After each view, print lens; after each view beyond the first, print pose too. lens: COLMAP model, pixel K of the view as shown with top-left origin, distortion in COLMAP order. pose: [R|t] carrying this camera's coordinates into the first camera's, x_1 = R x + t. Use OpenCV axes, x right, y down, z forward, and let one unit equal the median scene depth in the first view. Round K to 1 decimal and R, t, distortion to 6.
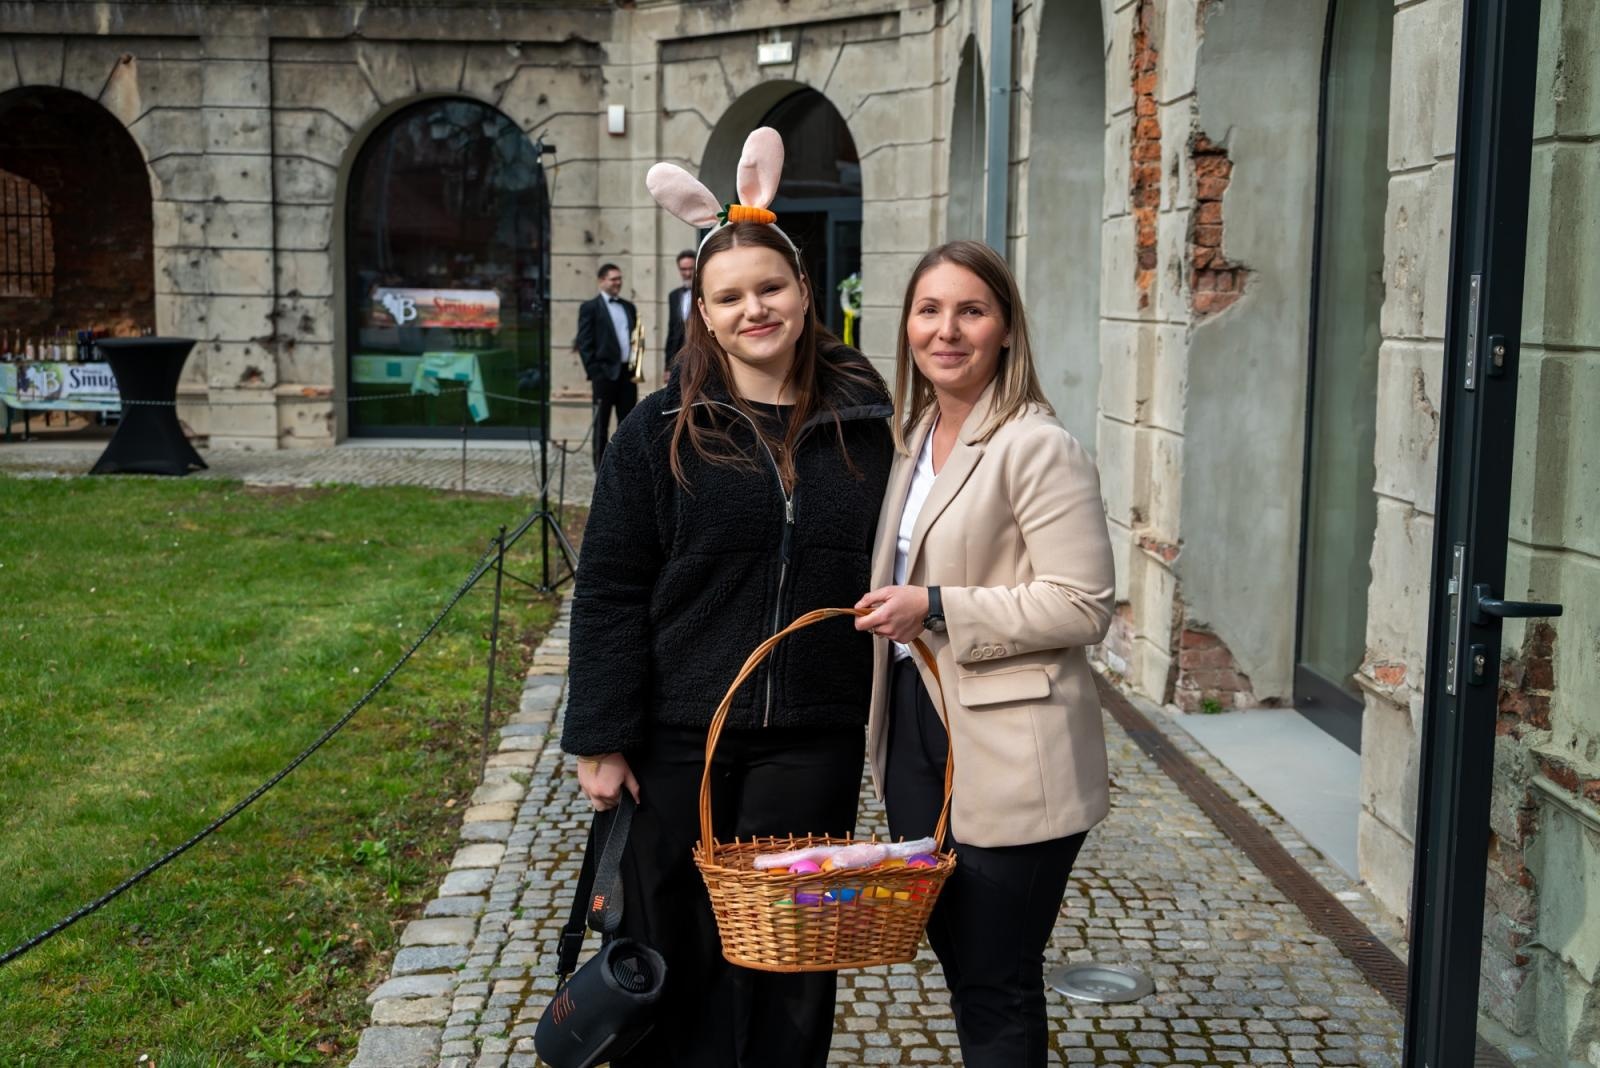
lens RADIAL K [[1890.4, 0, 800.0], [0, 1890.4, 534.0], [0, 0, 1]] dist [-0.000484, -0.015911]
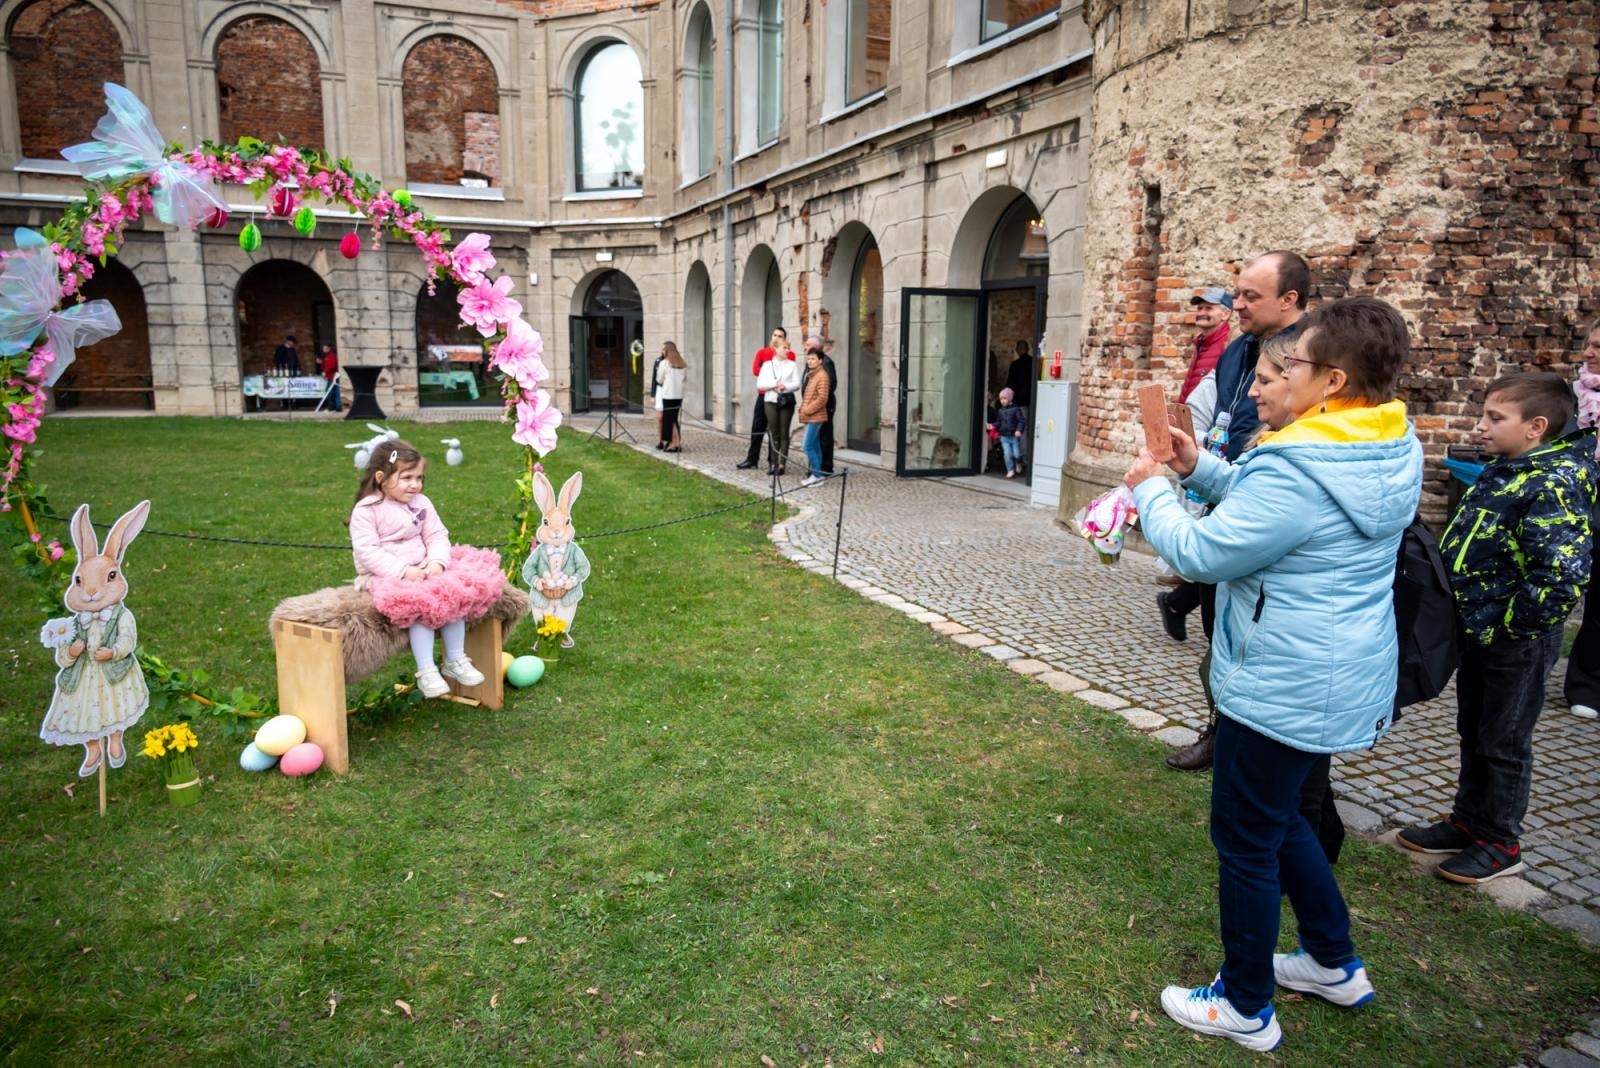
lens RADIAL K [[1054.2, 0, 800.0], [0, 1054.2, 534.0], [0, 0, 1]] dist [-0.001029, -0.005692]
pose [[0.936980, -0.061419, 0.343942, -0.268914], [0.044355, 0.997373, 0.057270, 0.059362], [-0.346555, -0.038405, 0.937243, -0.474228]]
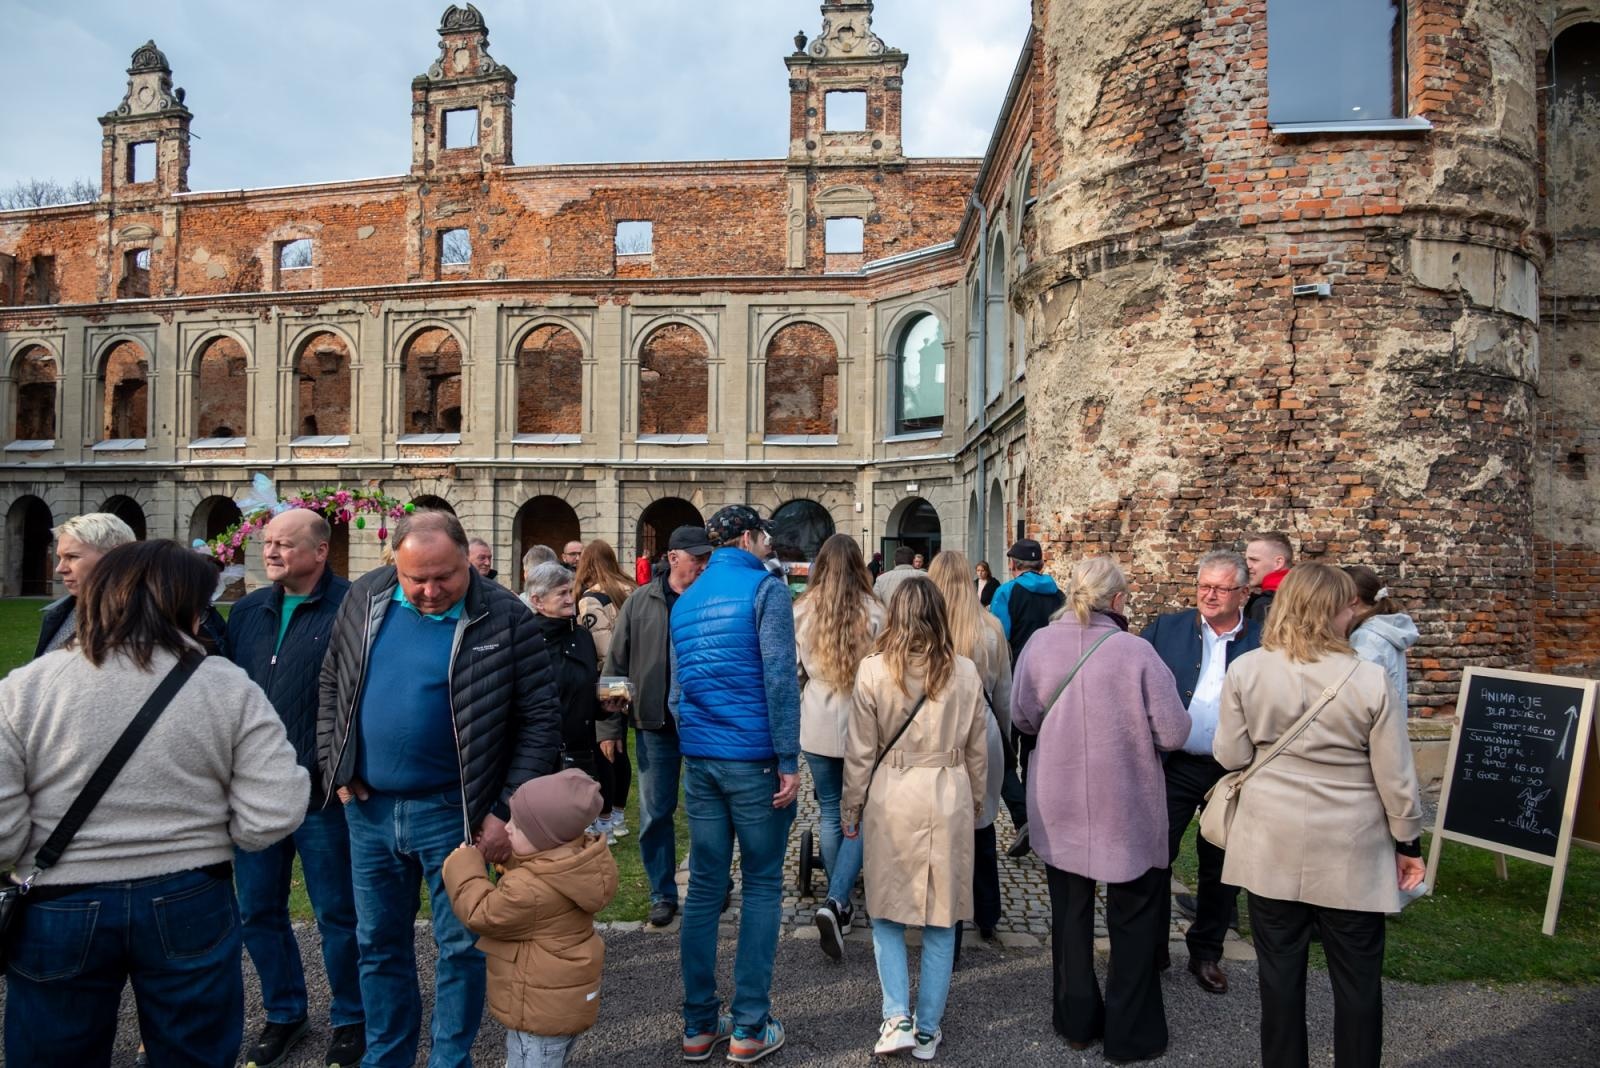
lens RADIAL K [[1054.2, 0, 800.0], [0, 1054.2, 534.0], [0, 0, 1]] dist [-0.001029, -0.005692]
pose [[0.996178, -0.004635, -0.087219, -0.042654], [-0.008184, 0.989244, -0.146046, 0.072441], [0.086958, 0.146201, 0.985426, -0.672749]]
